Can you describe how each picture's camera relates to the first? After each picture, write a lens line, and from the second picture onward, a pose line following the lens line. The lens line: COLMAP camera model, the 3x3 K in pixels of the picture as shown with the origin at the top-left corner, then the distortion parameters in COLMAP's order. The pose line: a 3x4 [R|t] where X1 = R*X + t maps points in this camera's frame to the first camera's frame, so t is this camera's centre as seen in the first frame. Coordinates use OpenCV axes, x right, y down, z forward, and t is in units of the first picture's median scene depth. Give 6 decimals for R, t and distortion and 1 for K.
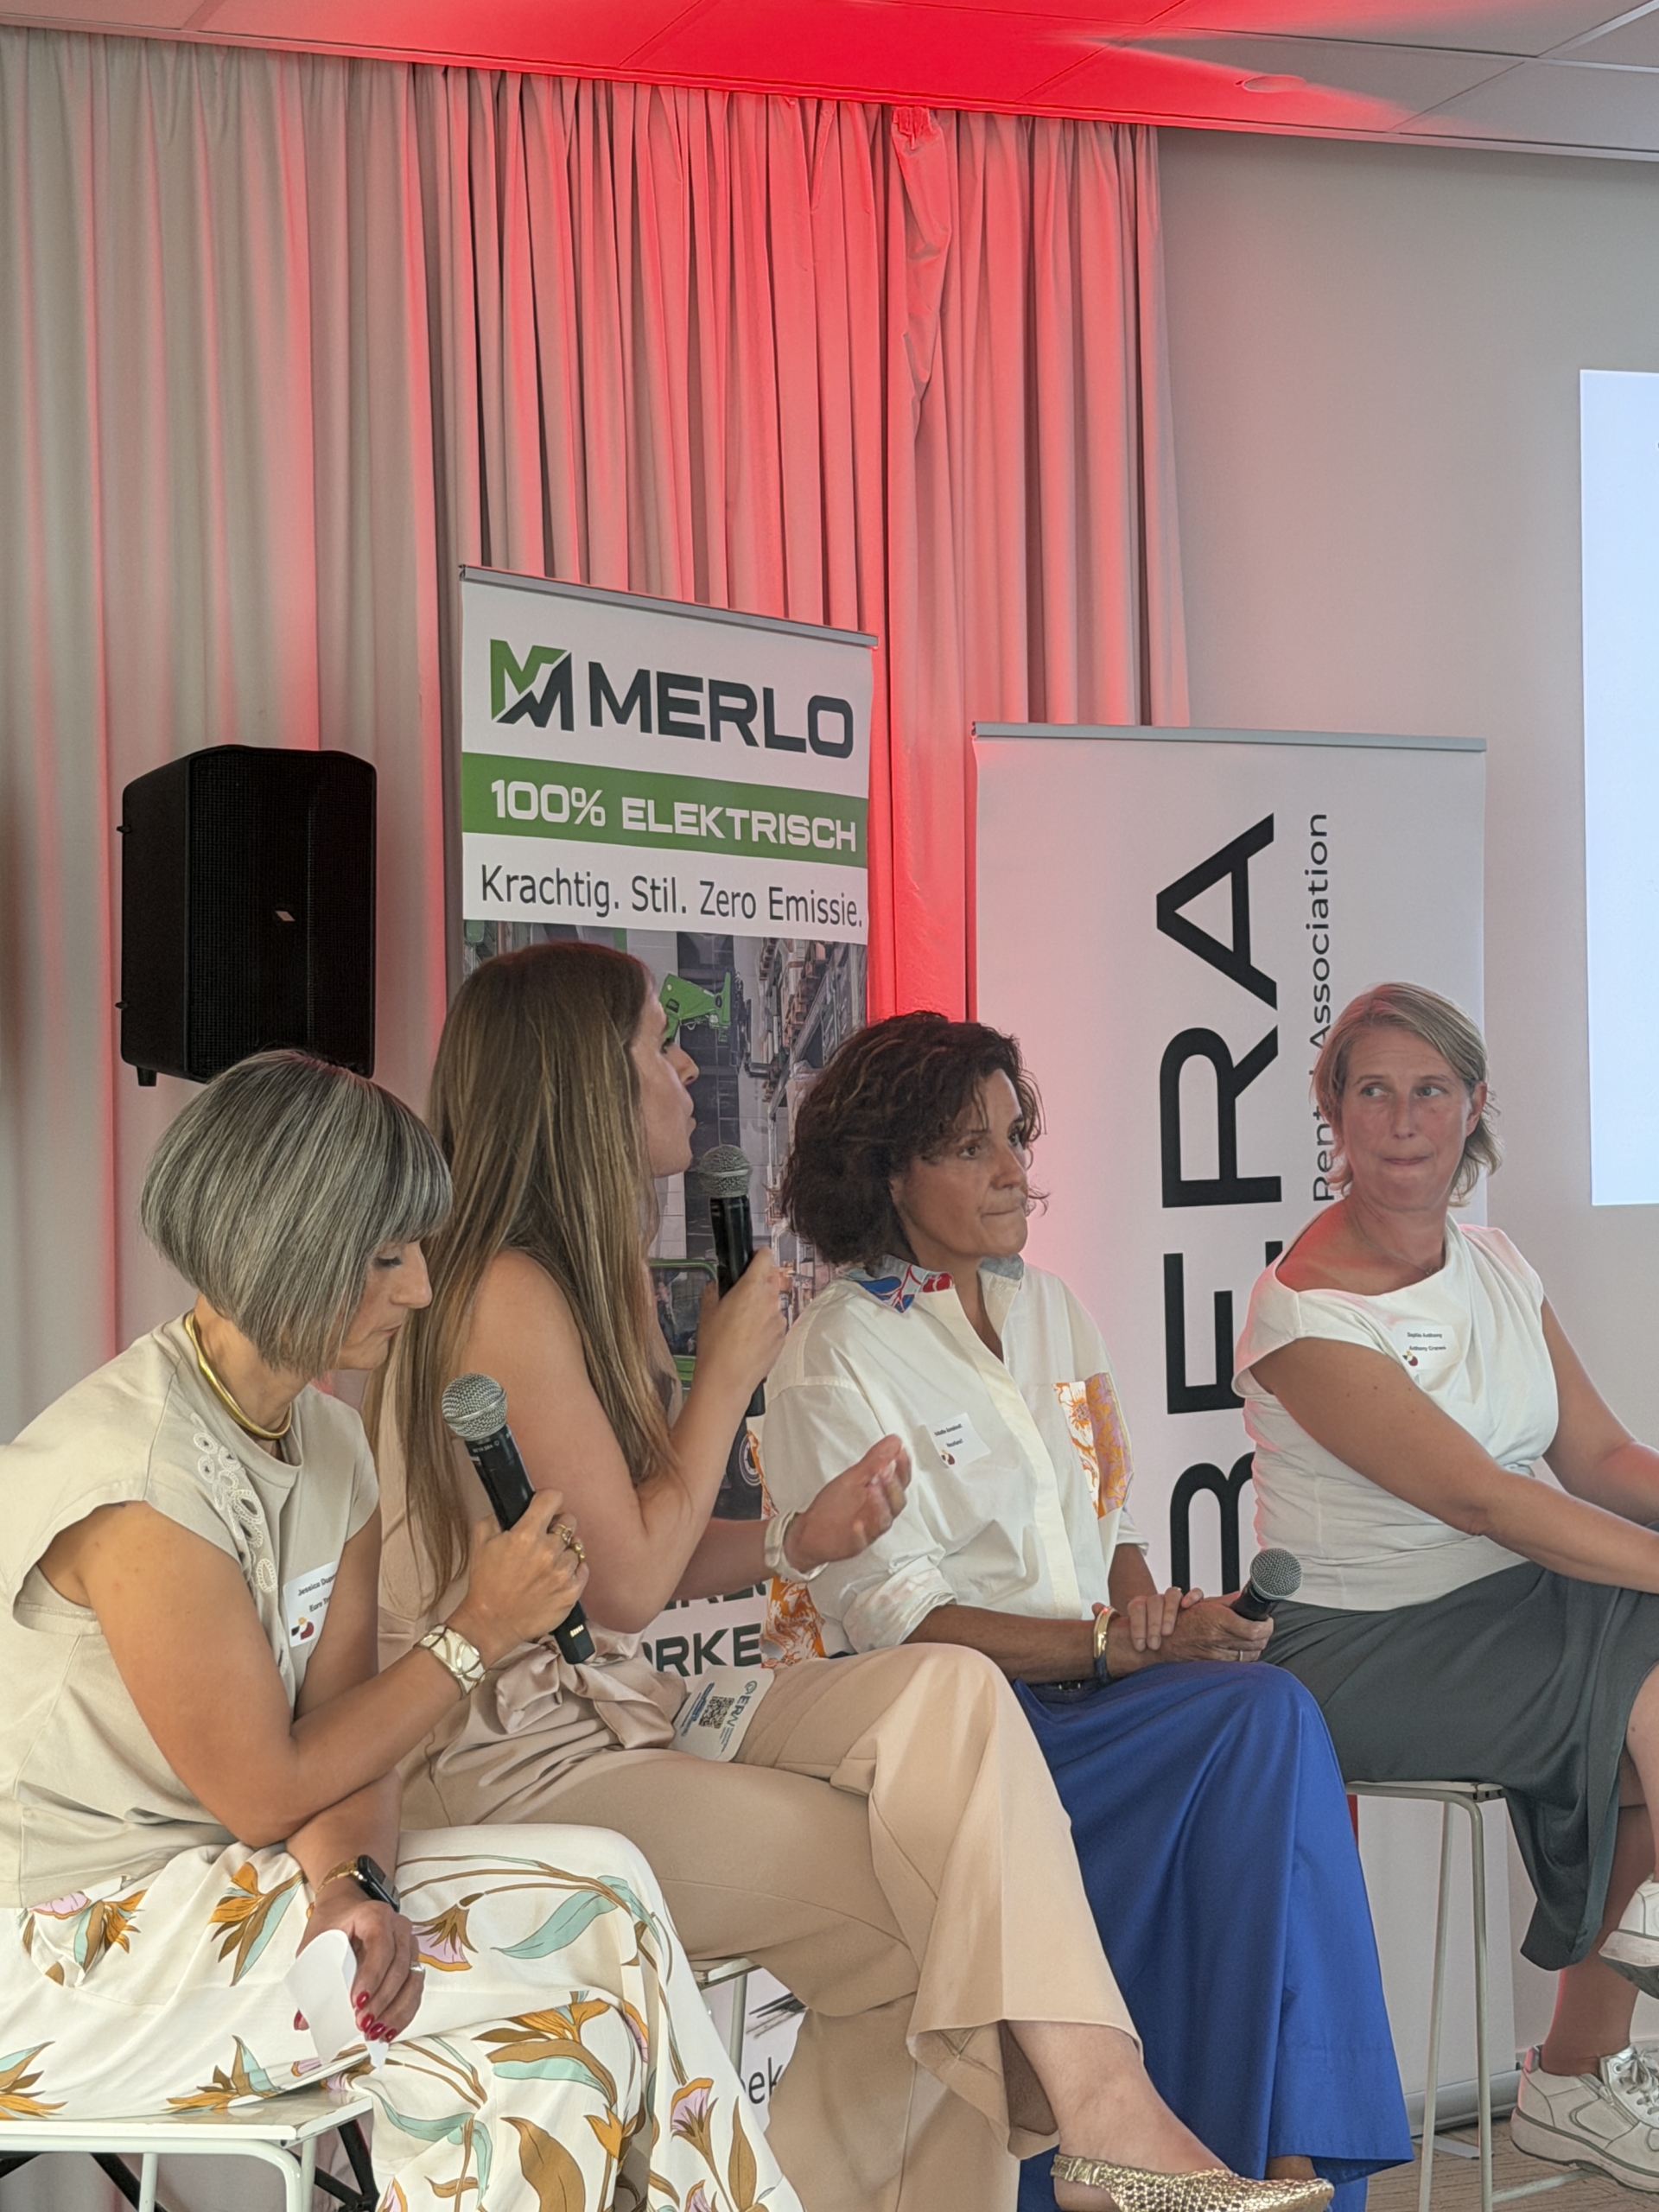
lens RADIAL K [[4187.6, 0, 829.5], [0, 4187.6, 1106.0], [0, 0, 1]] dist [0.152122, 0.168033]
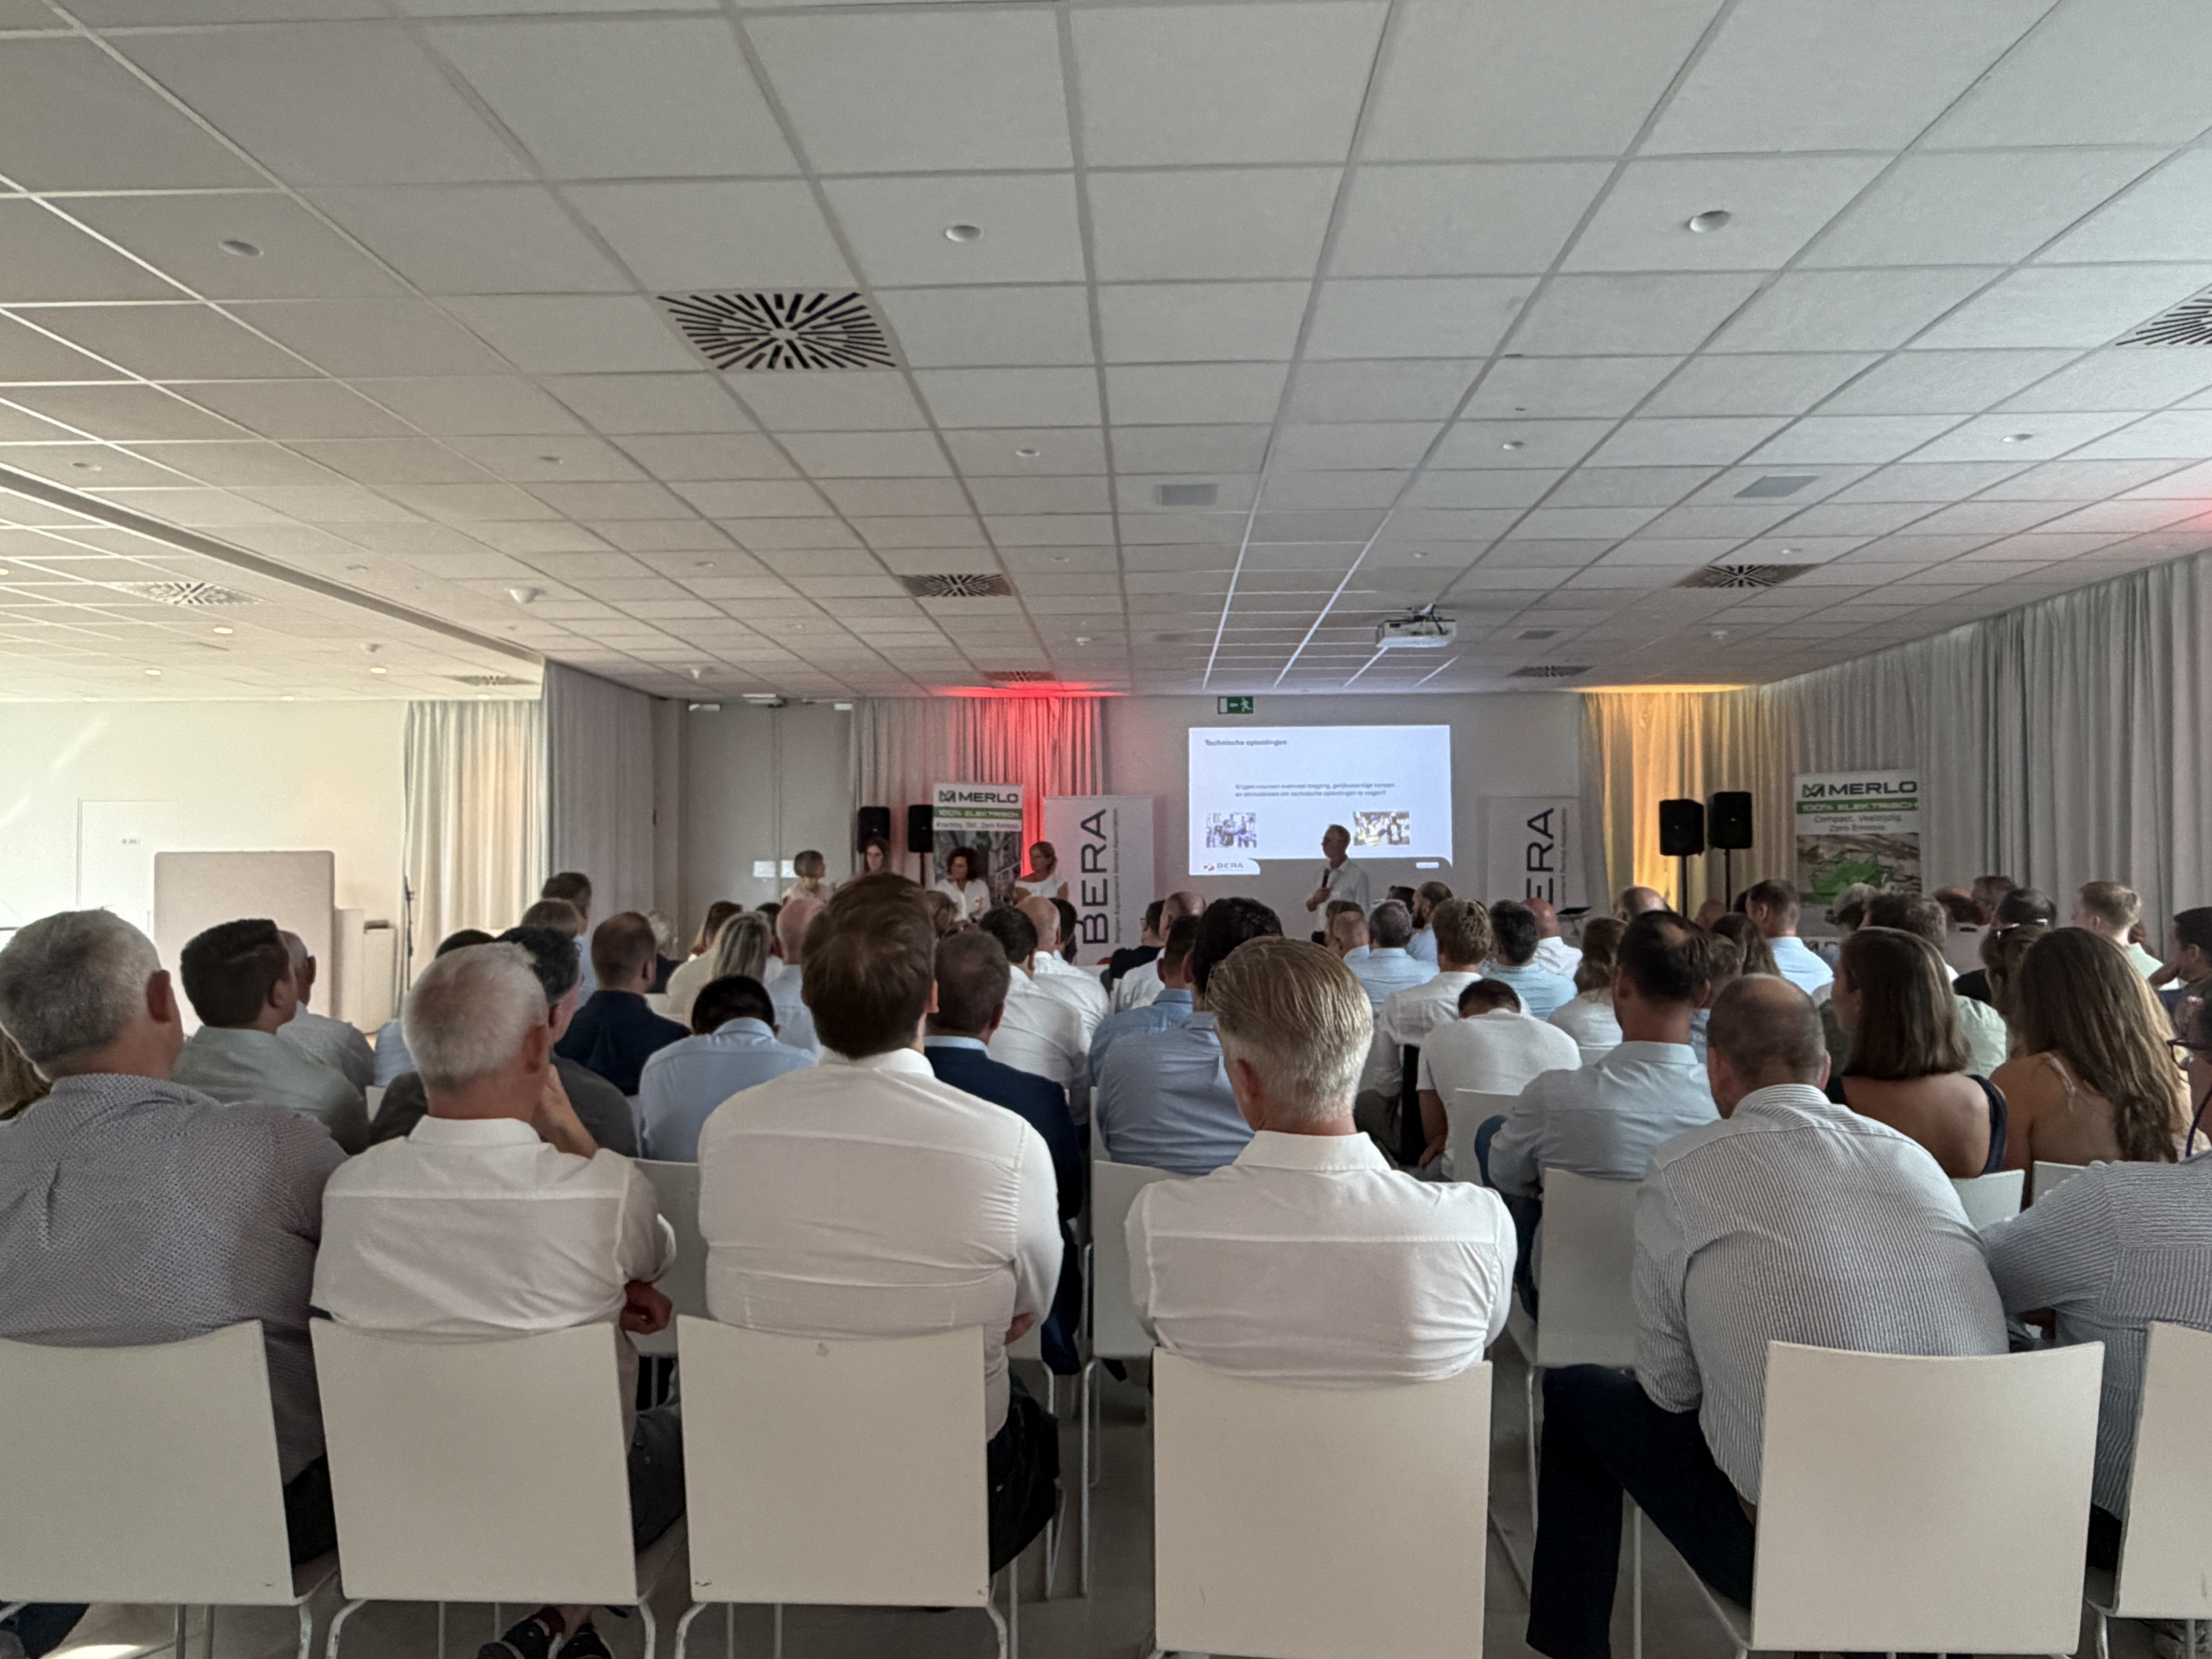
lens RADIAL K [[1406.4, 0, 1097.1], [0, 1406.4, 831.7], [0, 0, 1]] dist [-0.000829, 0.002079]
pose [[0.911673, 0.005105, -0.410884, 1.063118], [-0.009342, 0.999922, -0.008305, -0.021844], [0.410810, 0.011410, 0.911650, -0.988790]]
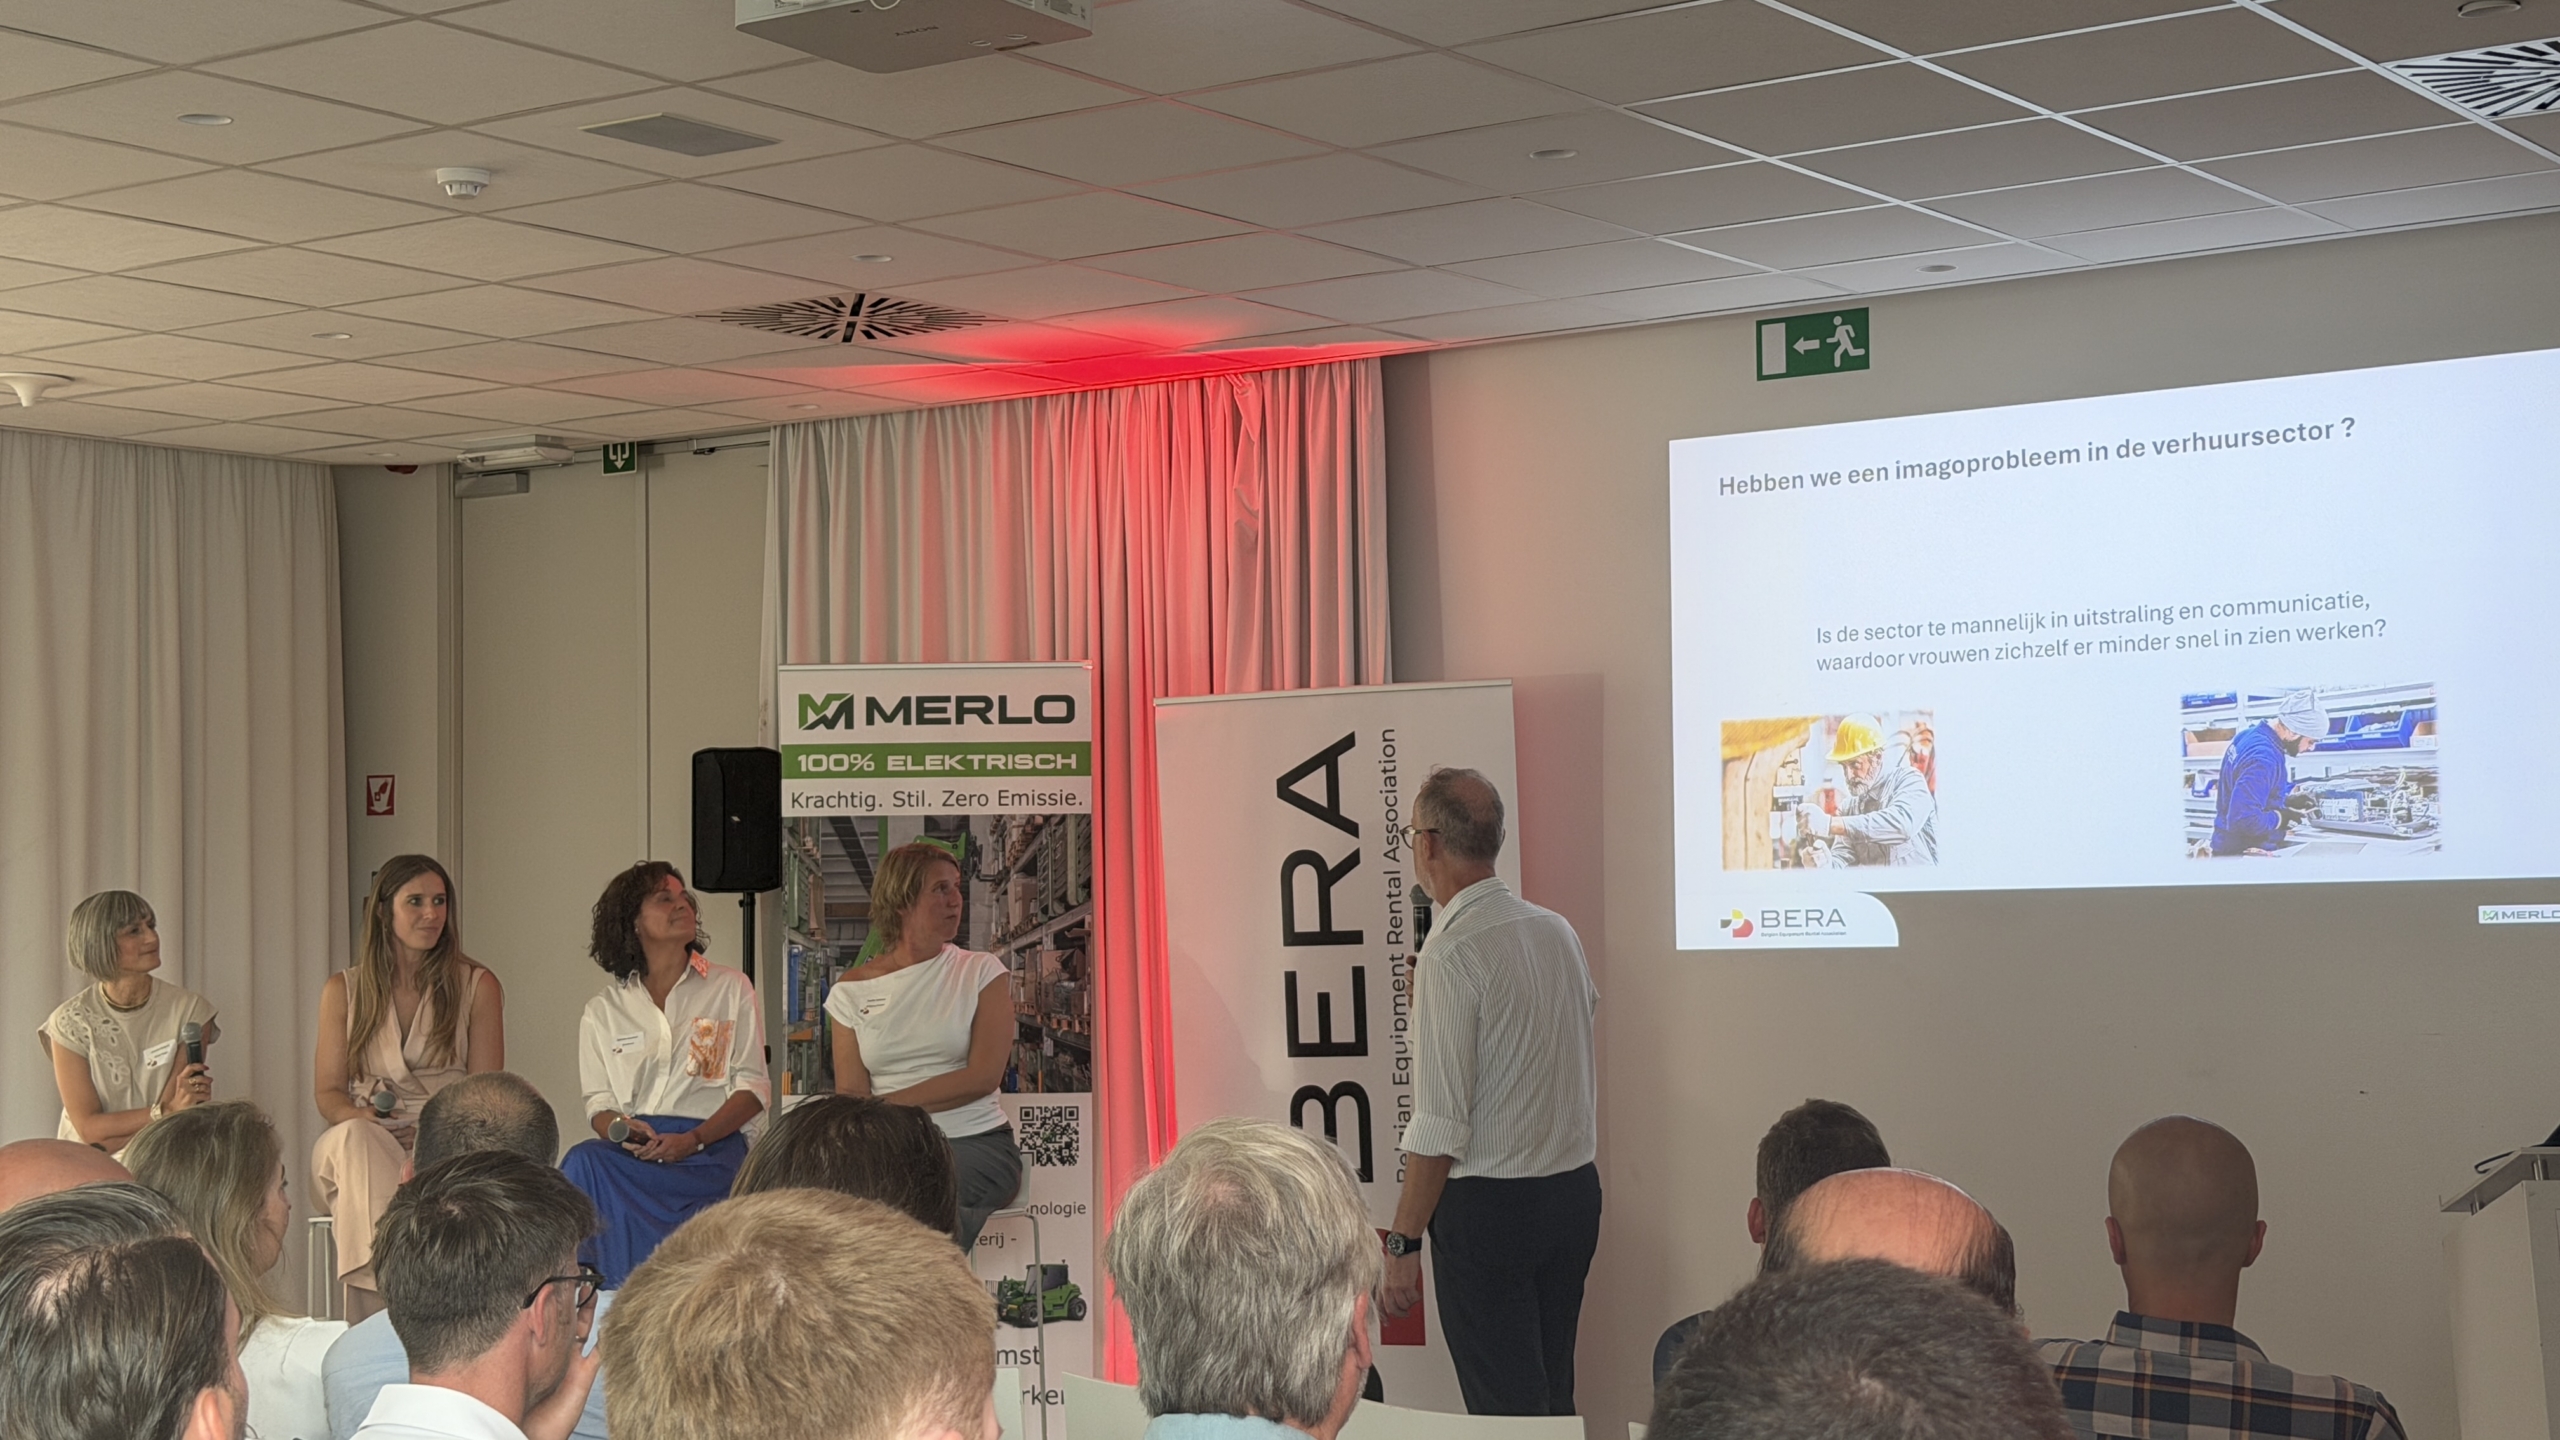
lens RADIAL K [[3657.5, 0, 1280.0], [0, 3657.5, 720.0], [0, 0, 1]] dist [0.136442, -0.037995]
pose [[0.539148, -0.030124, -0.841672, 1.623127], [0.013688, 0.999542, -0.027007, -0.036442], [0.842100, 0.003040, 0.539313, 0.129867]]
